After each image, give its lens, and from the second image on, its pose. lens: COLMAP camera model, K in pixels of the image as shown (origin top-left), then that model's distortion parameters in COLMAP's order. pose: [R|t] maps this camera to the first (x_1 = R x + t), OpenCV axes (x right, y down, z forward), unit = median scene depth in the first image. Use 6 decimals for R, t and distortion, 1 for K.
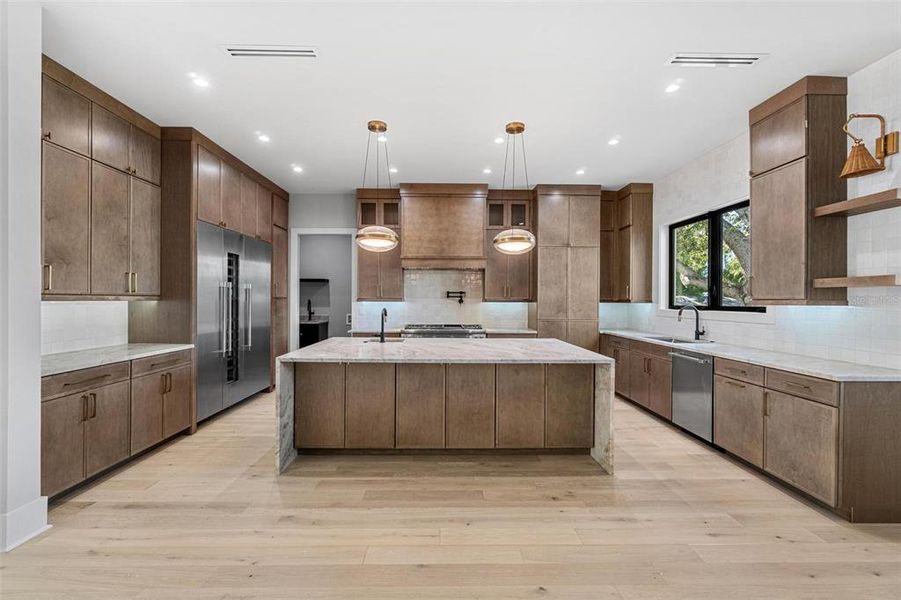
lens RADIAL K [[392.9, 0, 450.5], [0, 392.9, 300.0], [0, 0, 1]] dist [-0.007563, -0.000127]
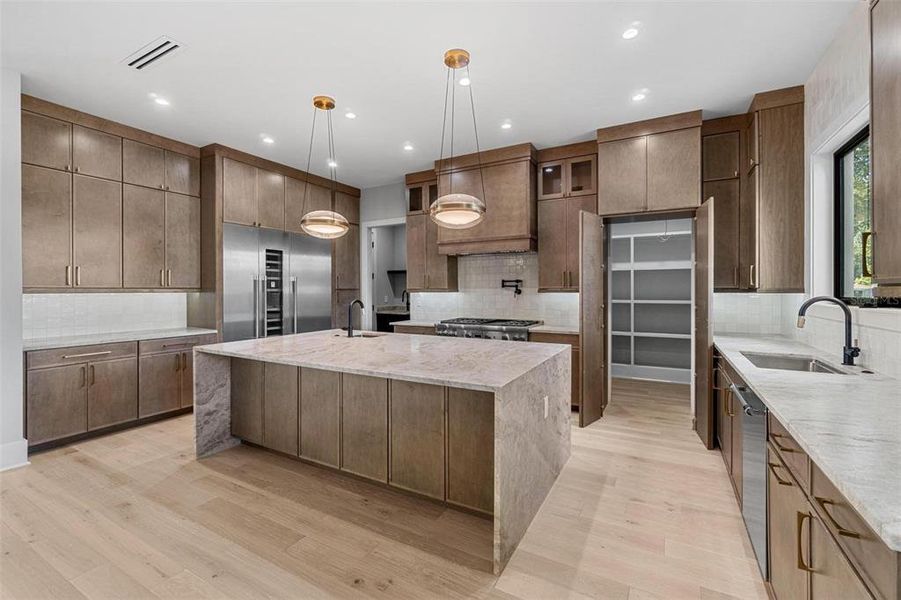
lens RADIAL K [[394.5, 0, 448.0], [0, 394.5, 290.1], [0, 0, 1]] dist [-0.004048, -0.000739]
pose [[0.859162, -0.006647, -0.511661, 0.530686], [0.006155, 0.999978, -0.002656, 0.002282], [0.511667, -0.000868, 0.859183, 0.349155]]
